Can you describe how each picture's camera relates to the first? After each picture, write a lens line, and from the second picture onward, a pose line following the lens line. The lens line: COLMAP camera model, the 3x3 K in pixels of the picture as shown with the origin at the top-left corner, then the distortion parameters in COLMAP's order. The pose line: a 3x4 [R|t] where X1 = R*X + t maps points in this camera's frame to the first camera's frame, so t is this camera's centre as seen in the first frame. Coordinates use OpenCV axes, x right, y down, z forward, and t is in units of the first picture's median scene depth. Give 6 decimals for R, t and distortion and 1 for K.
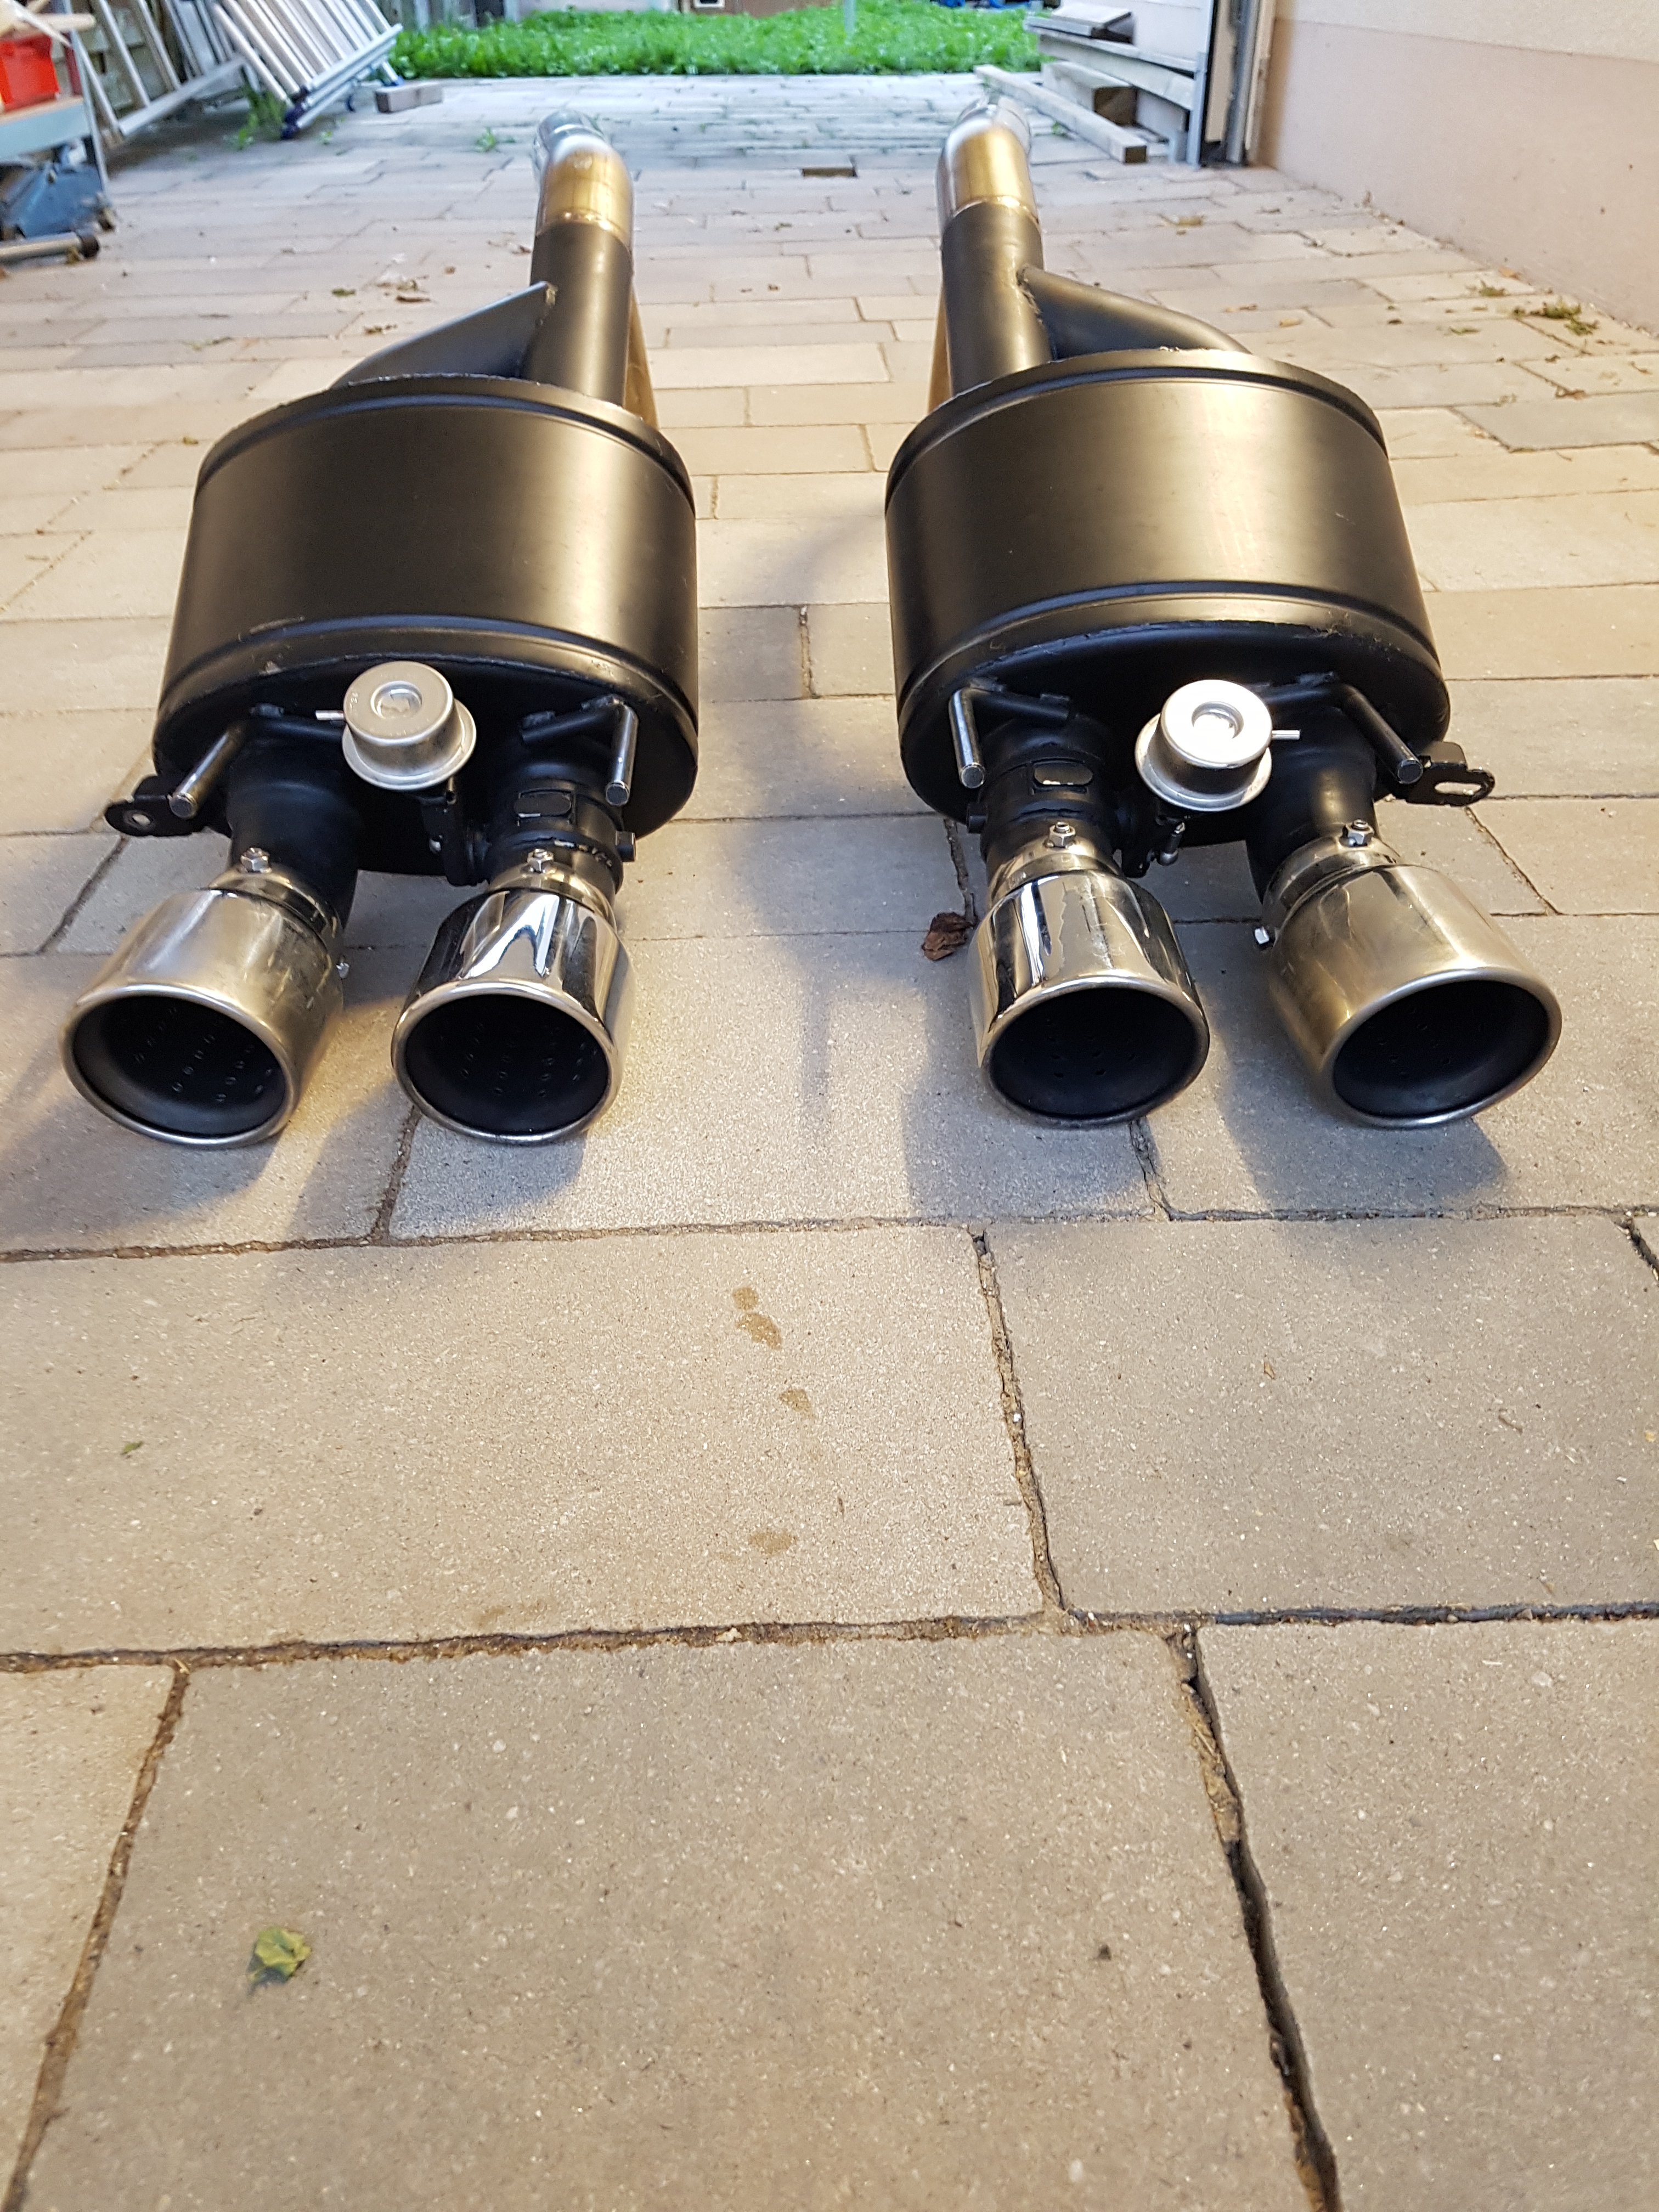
lens RADIAL K [[1664.8, 0, 766.9], [0, 1664.8, 1116.0], [0, 0, 1]] dist [0.130946, -0.188020]
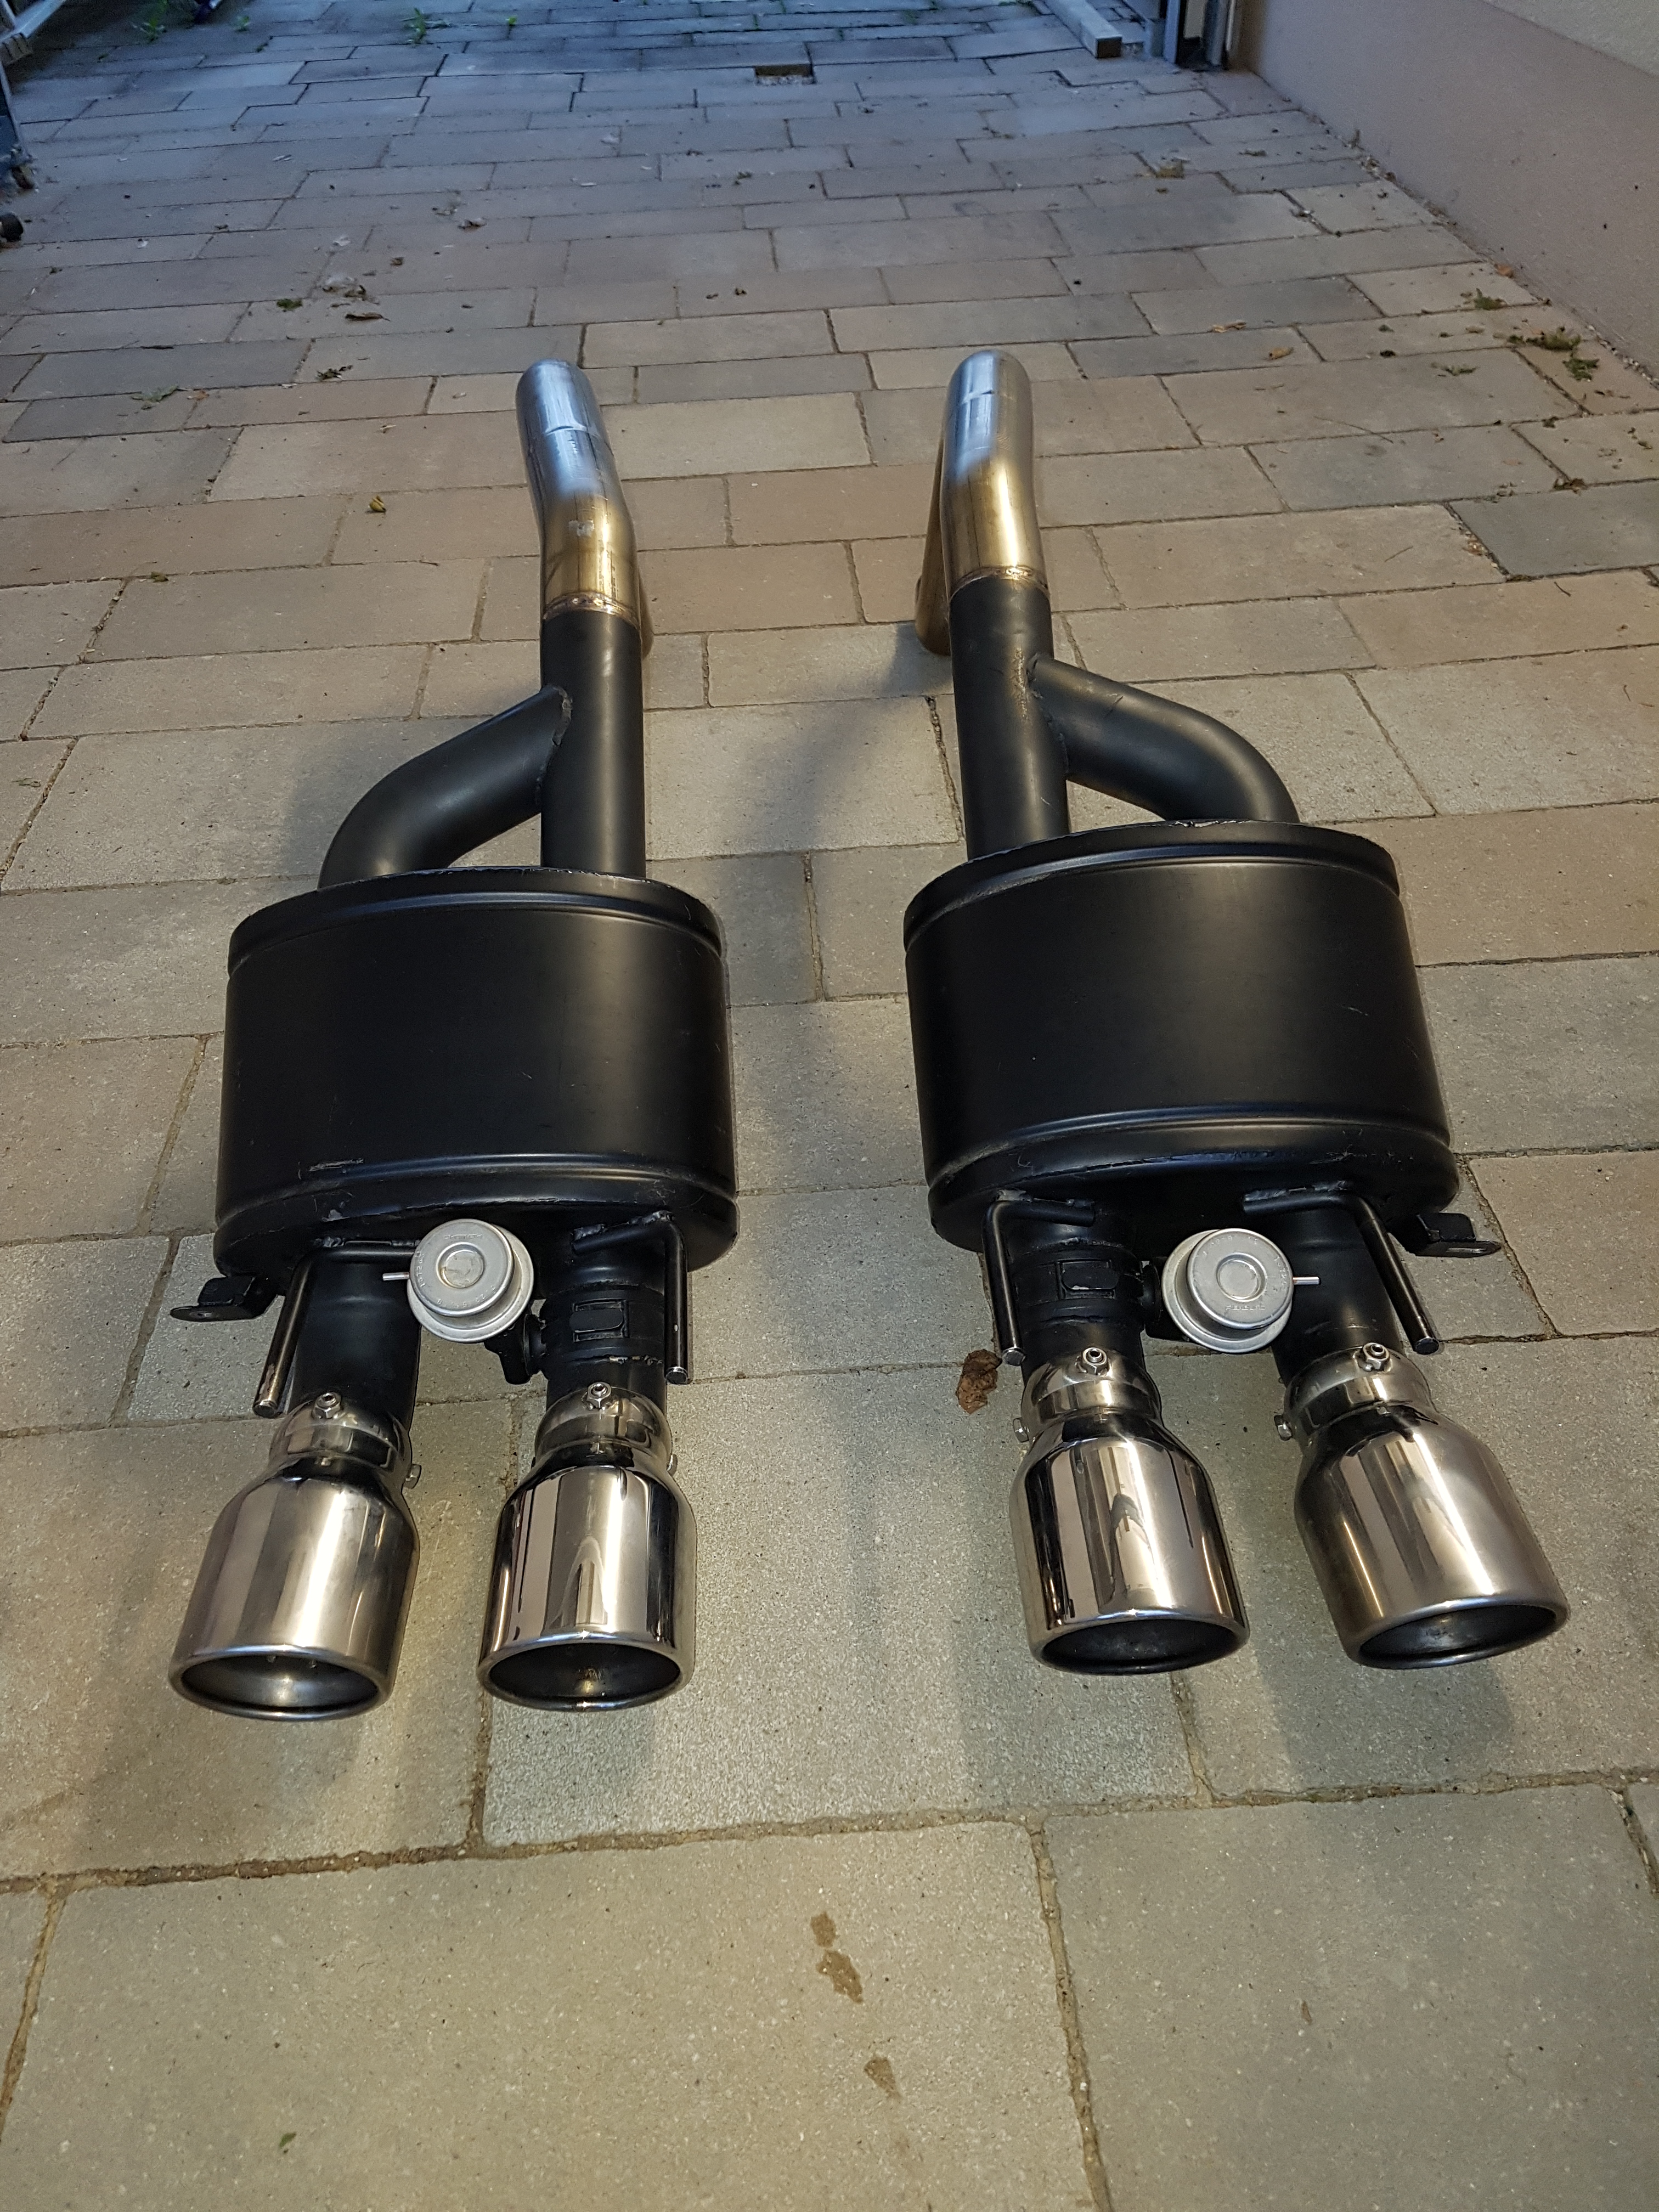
lens RADIAL K [[1689.9, 0, 761.7], [0, 1689.9, 1104.6], [0, 0, 1]] dist [0.089996, -0.133026]
pose [[0.999236, -0.037407, 0.011333, -0.028732], [0.035851, 0.992661, 0.115494, -0.341054], [-0.015570, -0.115000, 0.993243, -0.025318]]
